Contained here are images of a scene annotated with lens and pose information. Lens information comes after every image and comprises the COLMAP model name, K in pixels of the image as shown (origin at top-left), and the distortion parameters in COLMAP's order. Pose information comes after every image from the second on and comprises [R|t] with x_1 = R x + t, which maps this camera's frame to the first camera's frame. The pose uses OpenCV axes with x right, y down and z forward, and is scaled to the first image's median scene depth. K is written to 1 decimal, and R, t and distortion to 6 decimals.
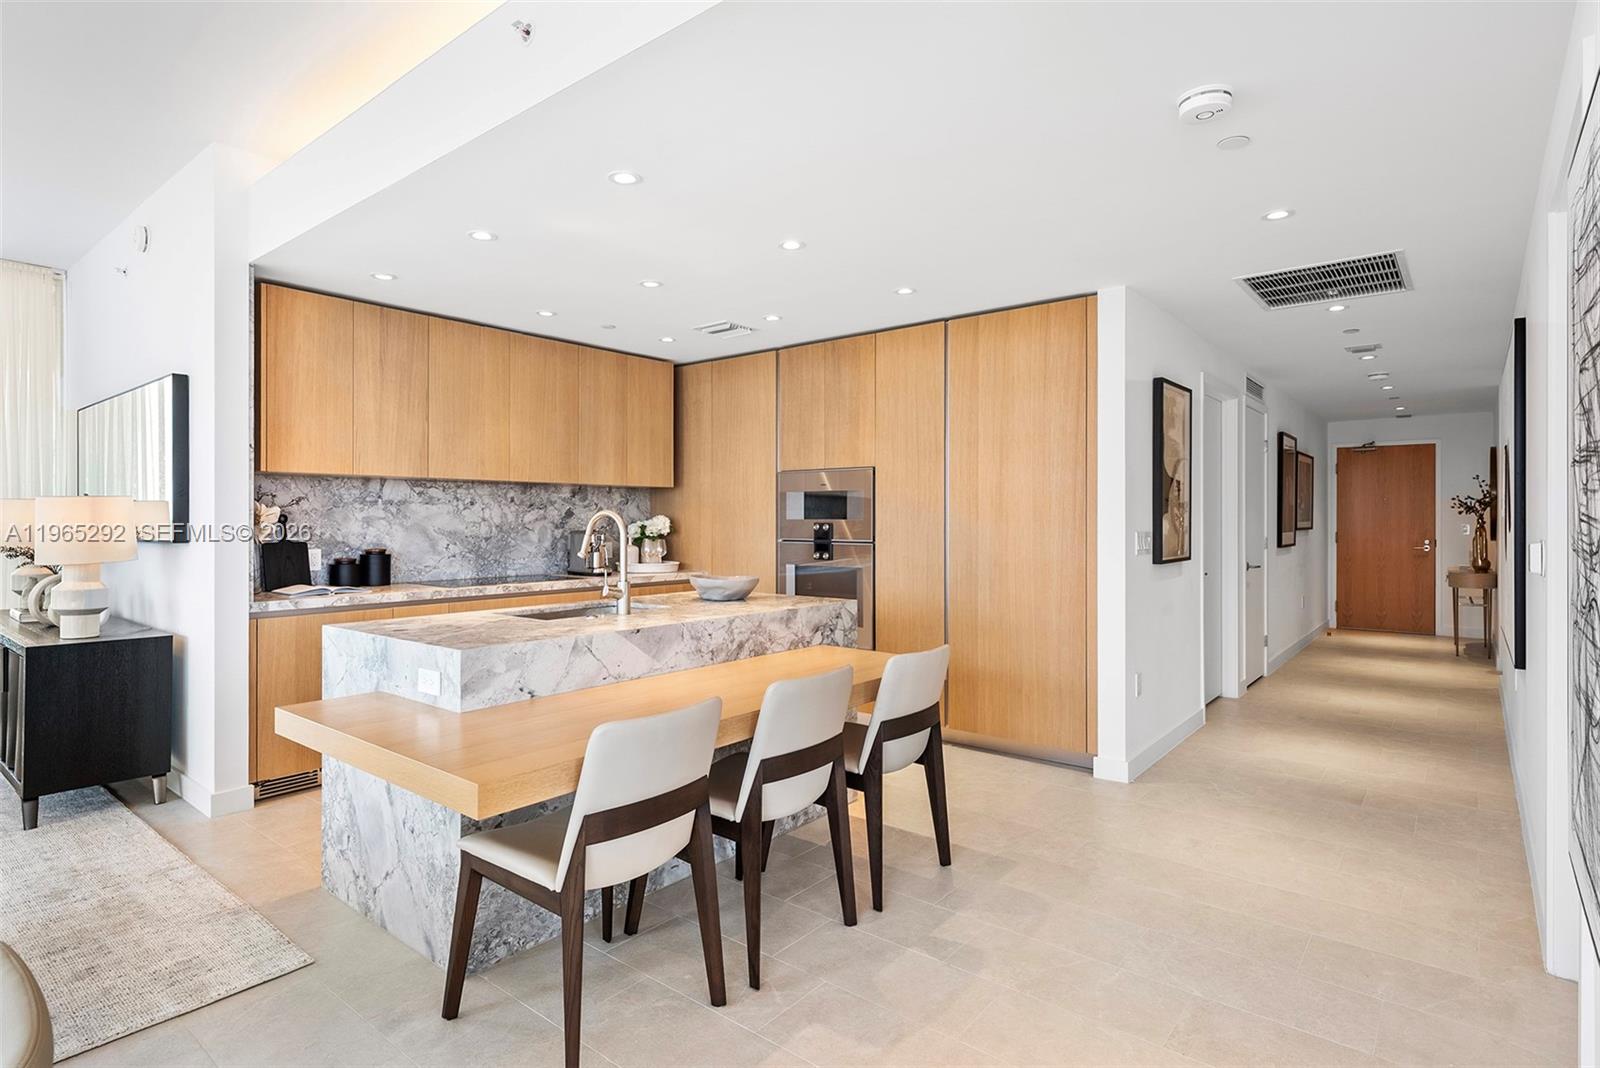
lens RADIAL K [[830.5, 0, 797.2], [0, 830.5, 527.3], [0, 0, 1]] dist [-0.000542, -0.000211]
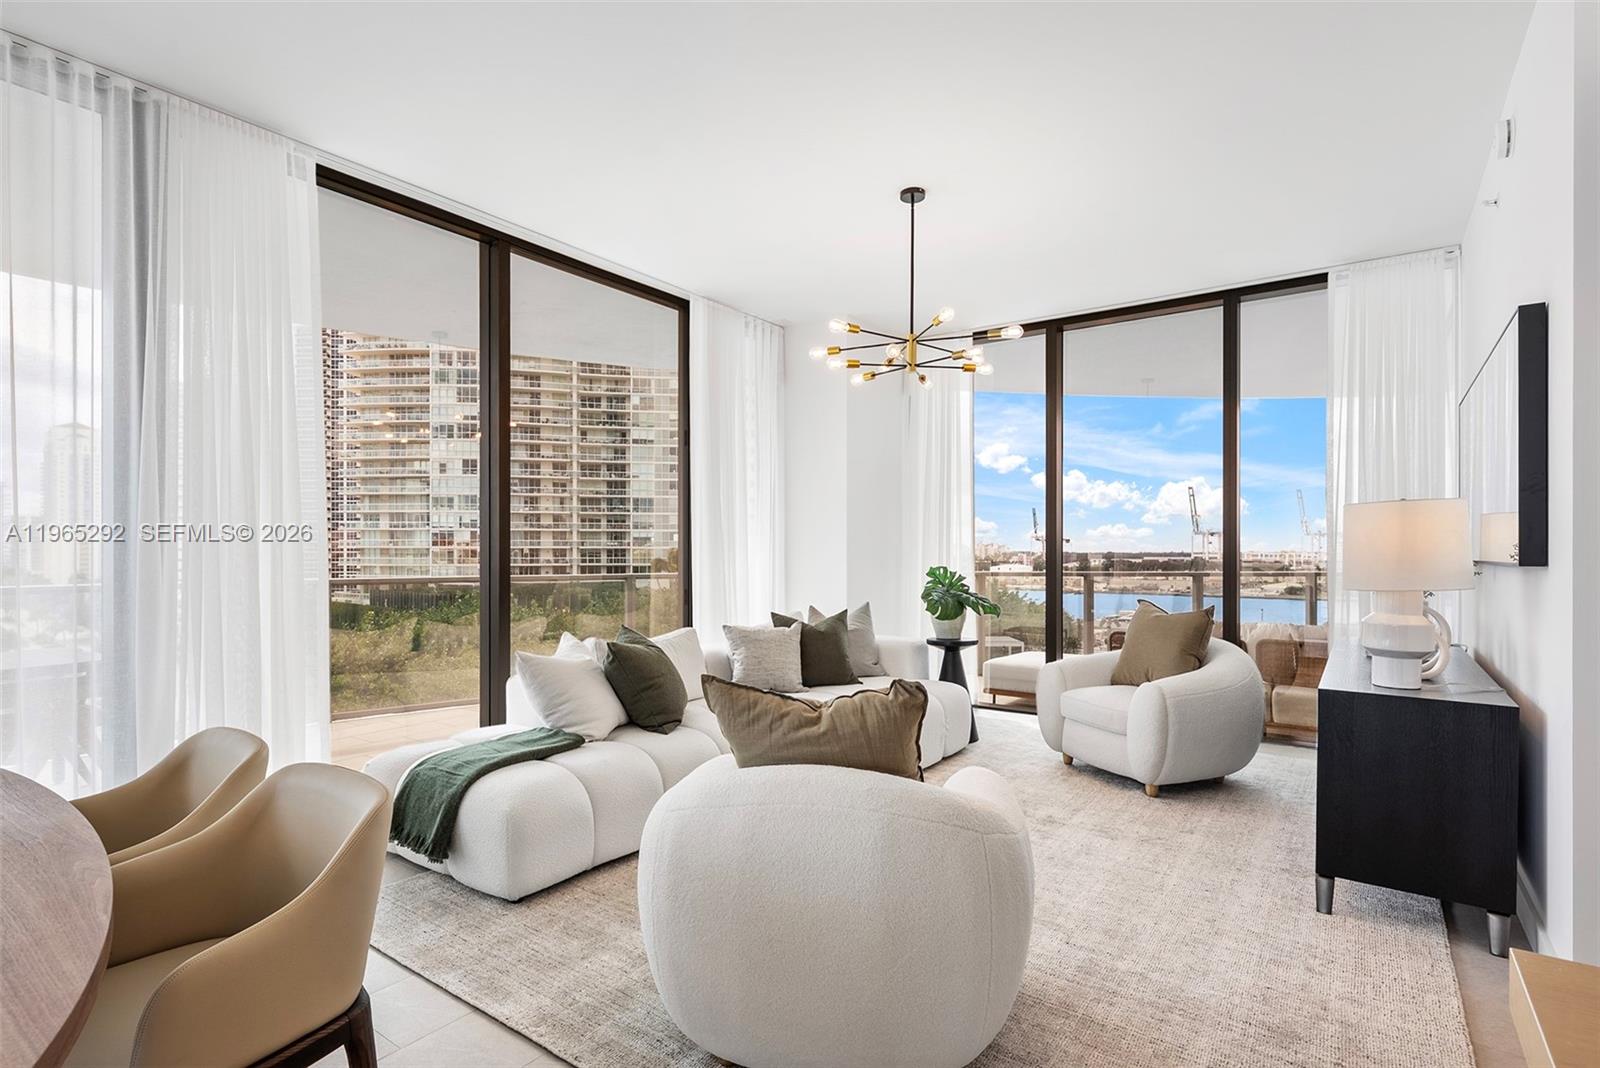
lens RADIAL K [[785.1, 0, 797.2], [0, 785.1, 547.6], [0, 0, 1]] dist [0.005572, 0.000709]
pose [[0.051121, -0.004992, -0.998680, -0.165298], [-0.008151, 0.999952, -0.005416, 0.013285], [0.998659, 0.008417, 0.051077, 0.413698]]
